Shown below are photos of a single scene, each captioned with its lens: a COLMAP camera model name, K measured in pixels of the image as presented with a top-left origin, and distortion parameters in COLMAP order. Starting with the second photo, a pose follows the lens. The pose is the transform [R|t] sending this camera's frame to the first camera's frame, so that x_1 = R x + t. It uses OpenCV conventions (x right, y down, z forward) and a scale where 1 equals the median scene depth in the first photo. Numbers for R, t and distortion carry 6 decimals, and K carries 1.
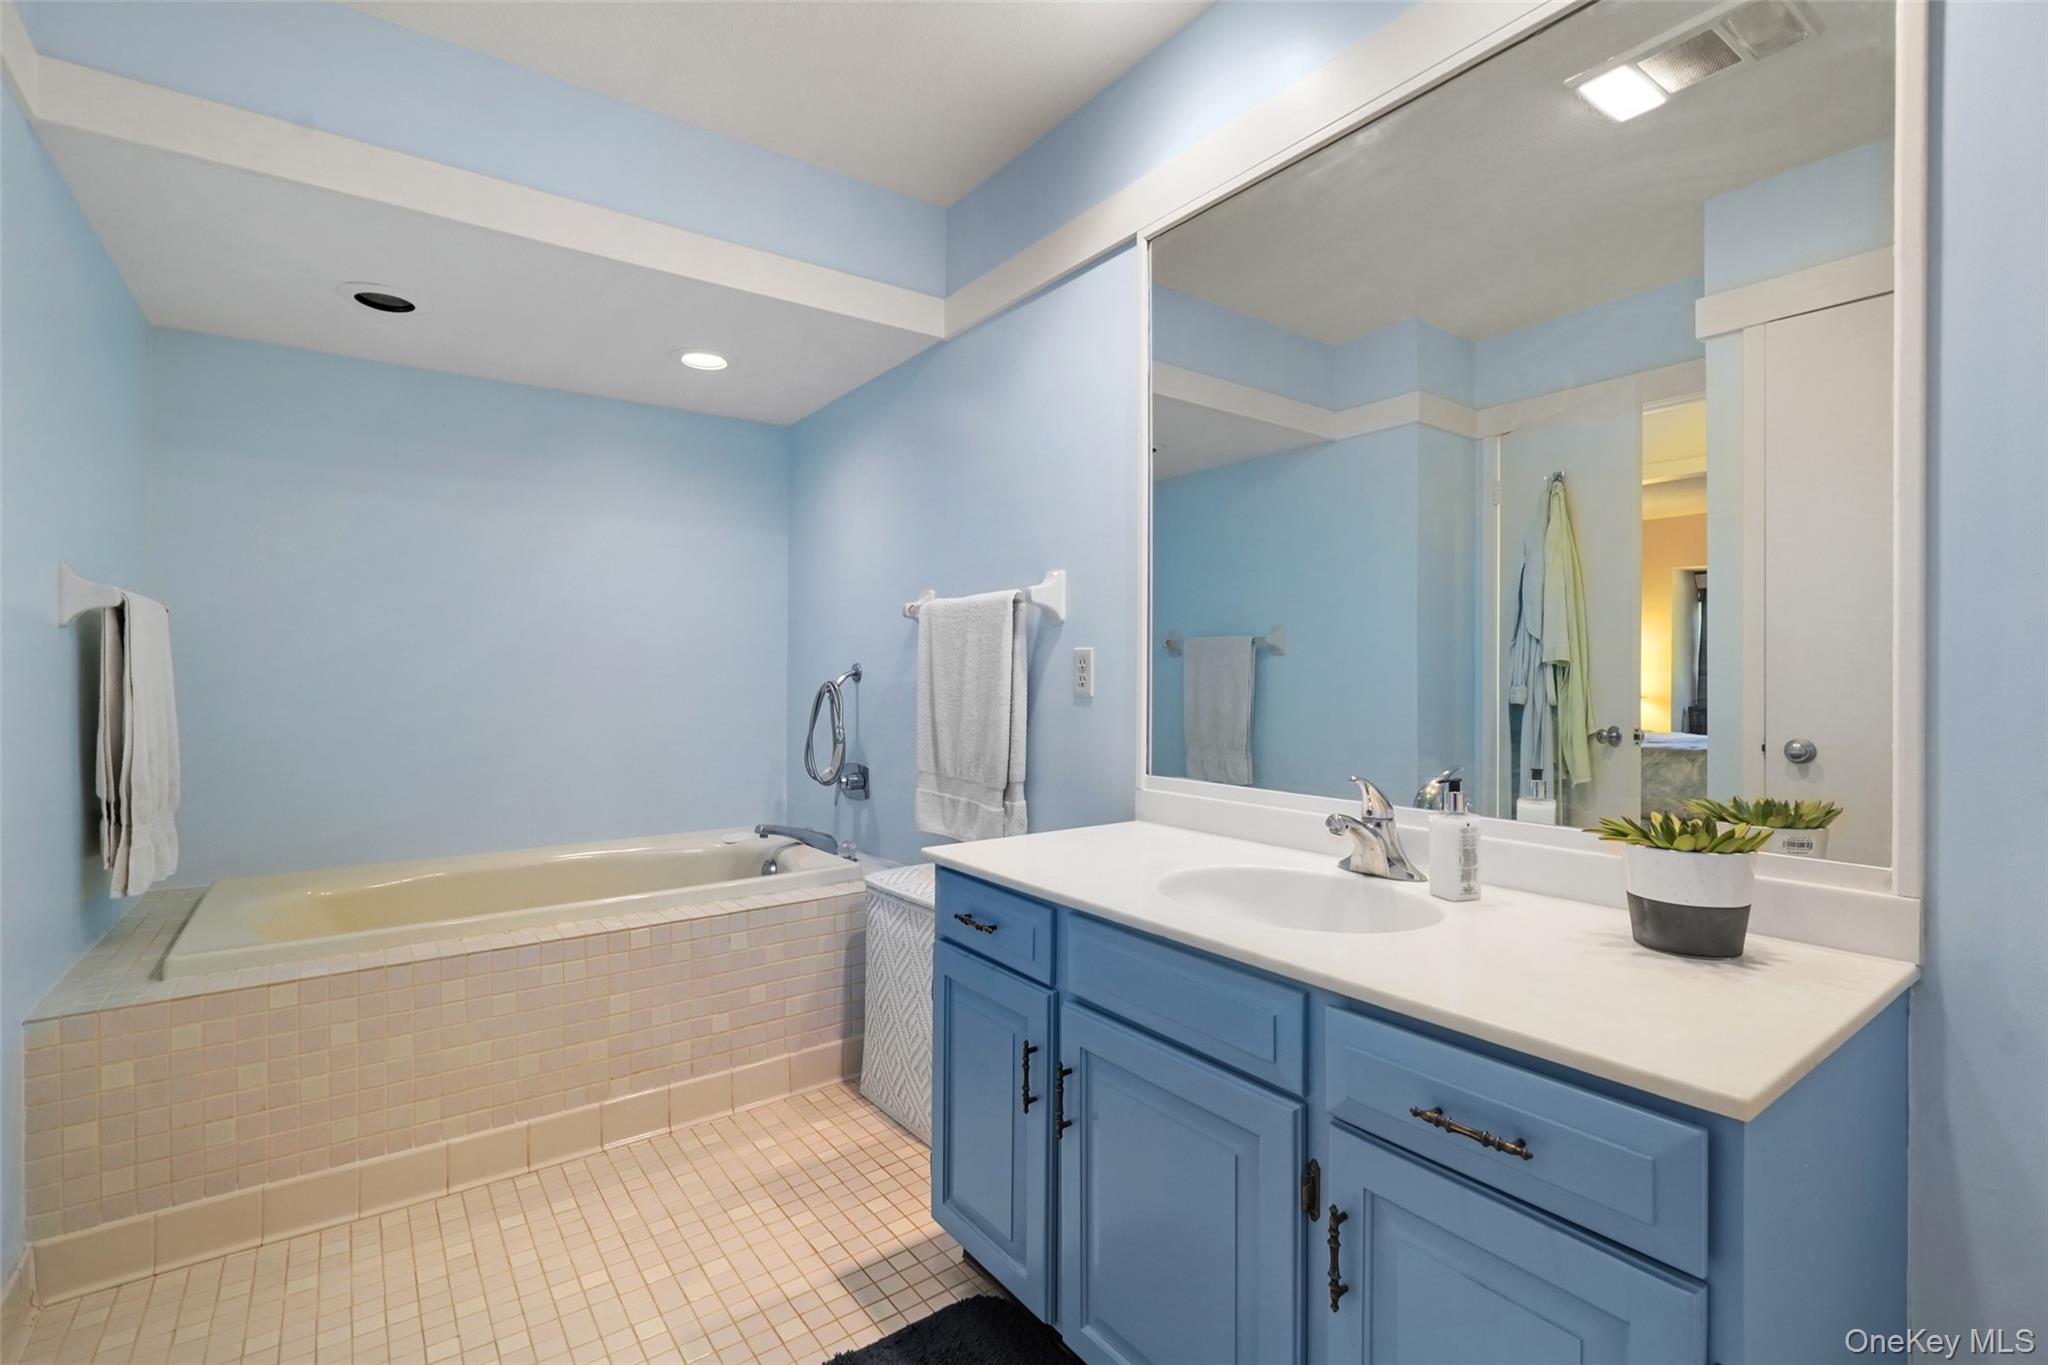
lens RADIAL K [[942.0, 0, 1021.4], [0, 942.0, 675.5], [0, 0, 1]] dist [-0.014173, 0.004589]
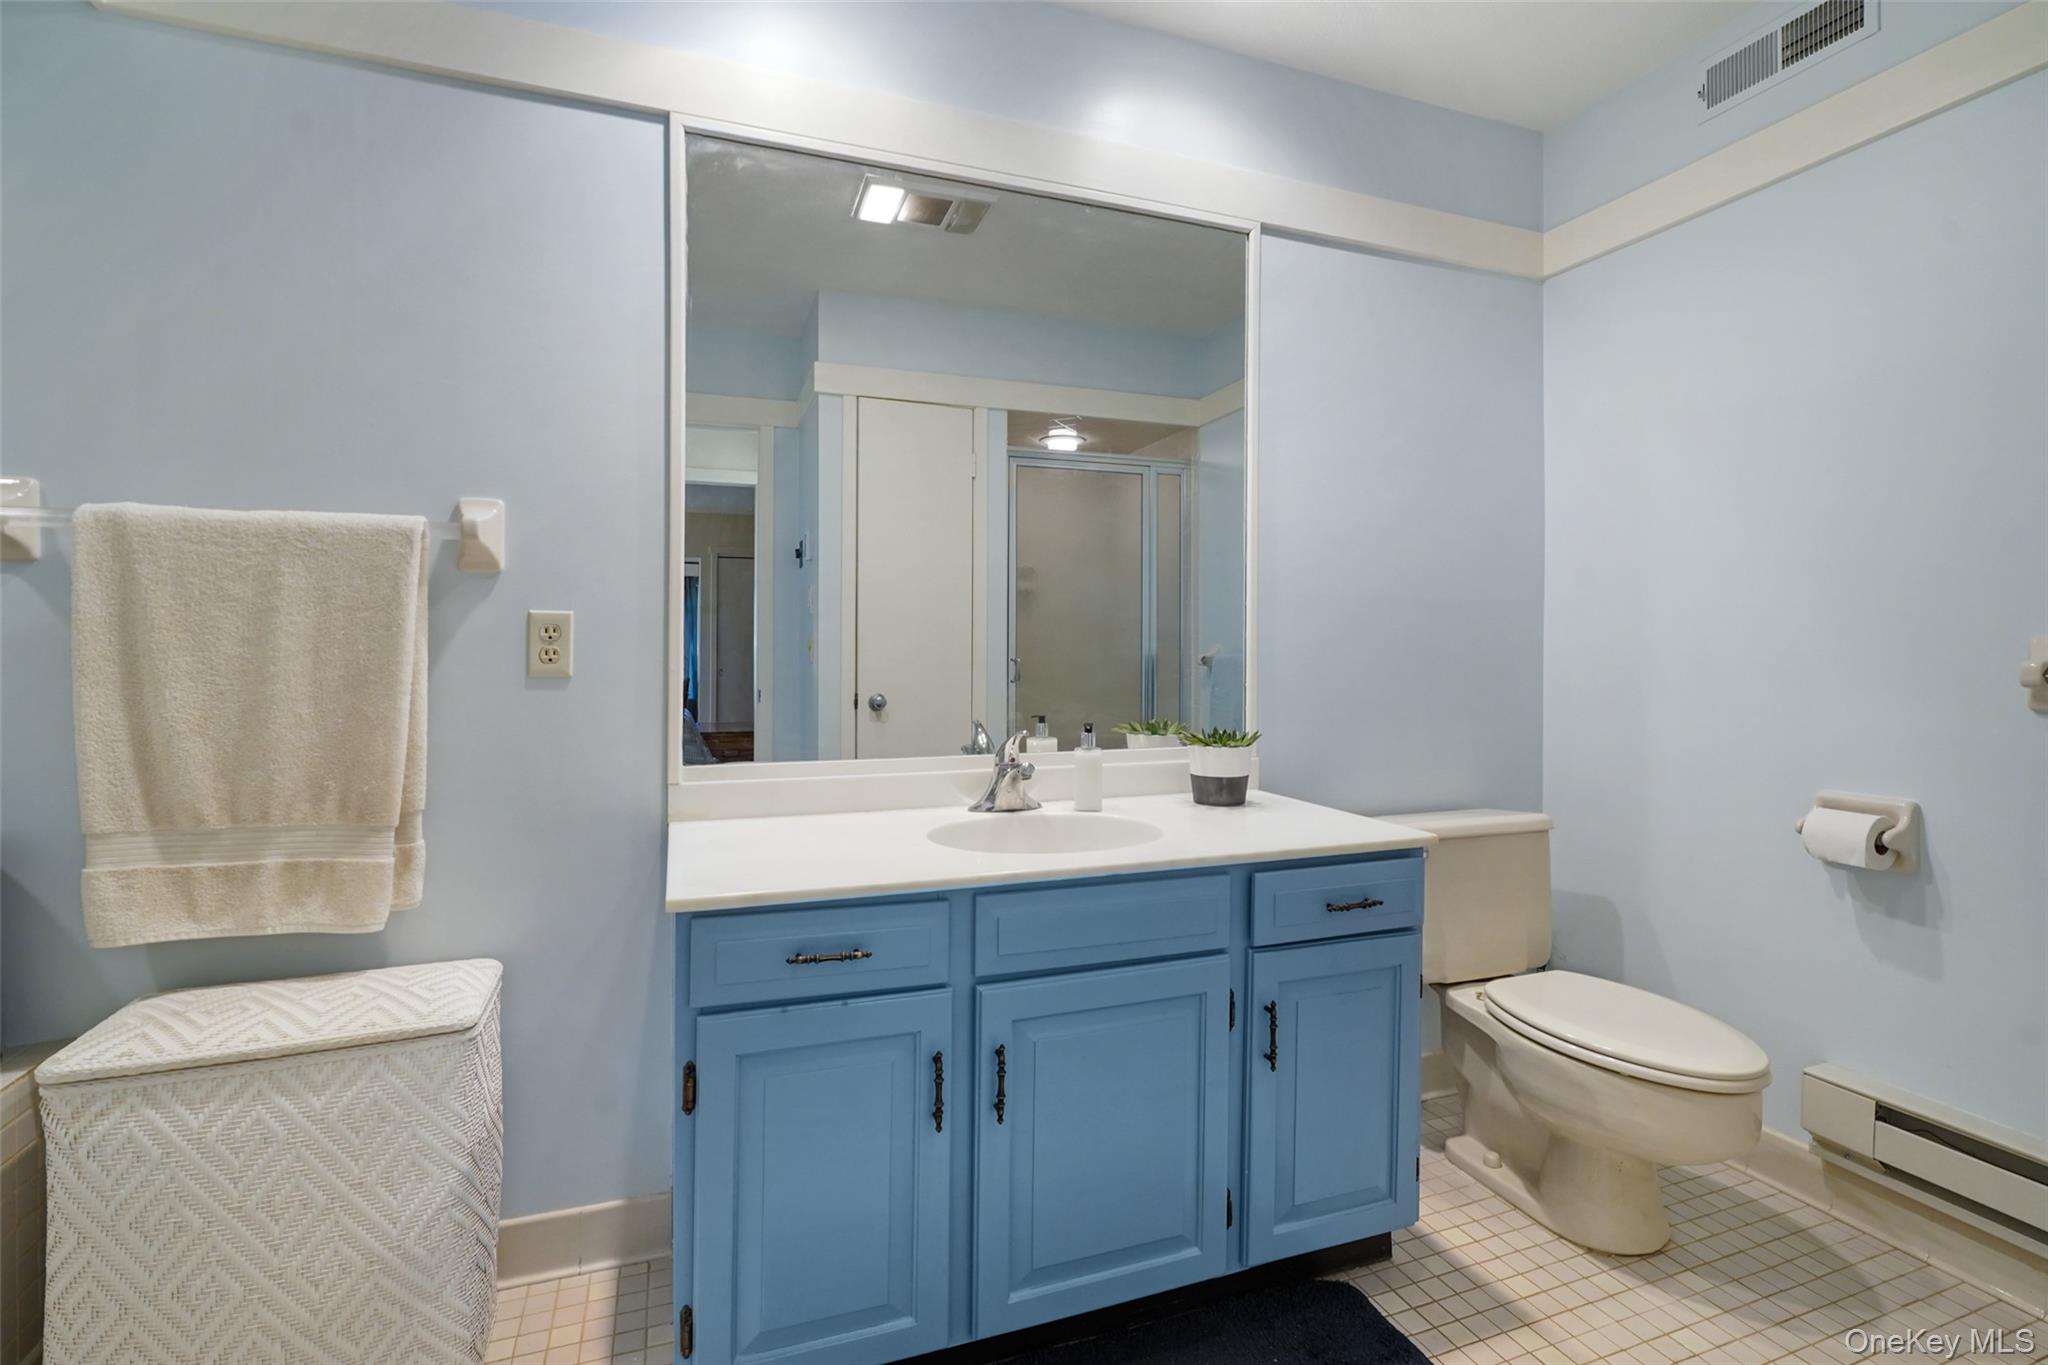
lens RADIAL K [[942.0, 0, 1020.9], [0, 942.0, 646.8], [0, 0, 1]] dist [-0.014173, 0.004589]
pose [[0.263305, 0.003958, 0.964704, -0.508352], [0.000256, 0.999991, -0.004172, 0.002233], [-0.964713, 0.001345, 0.263302, 0.412894]]
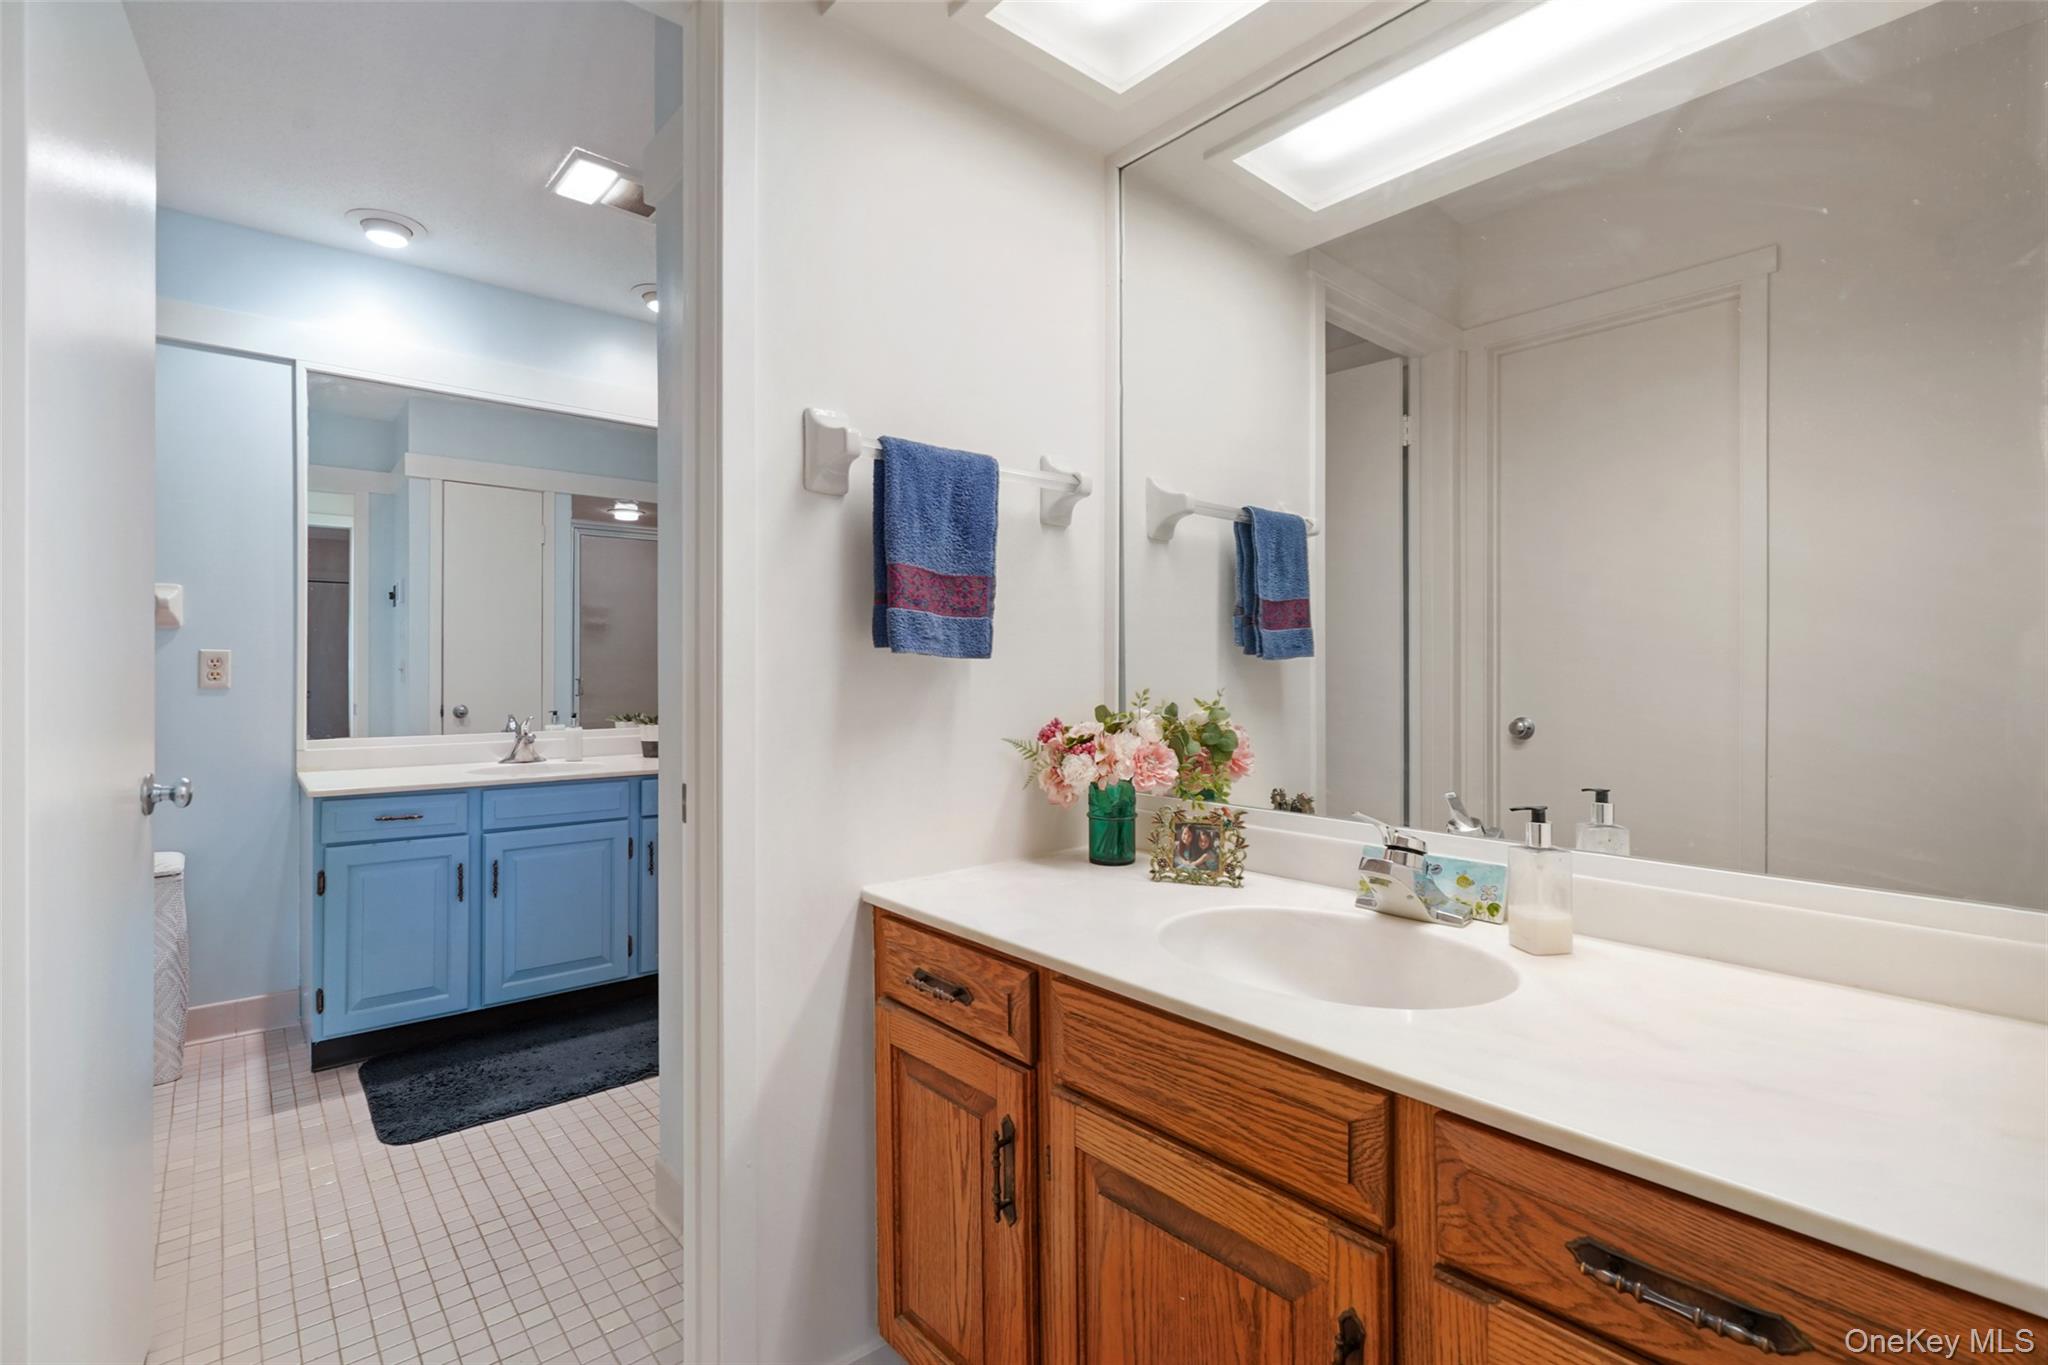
lens RADIAL K [[942.0, 0, 1029.6], [0, 942.0, 671.5], [0, 0, 1]] dist [-0.014173, 0.004589]
pose [[-0.090006, 0.000031, 0.995941, -1.188983], [0.002452, 0.999997, 0.000191, 0.002392], [-0.995938, 0.002459, -0.090006, 0.017589]]
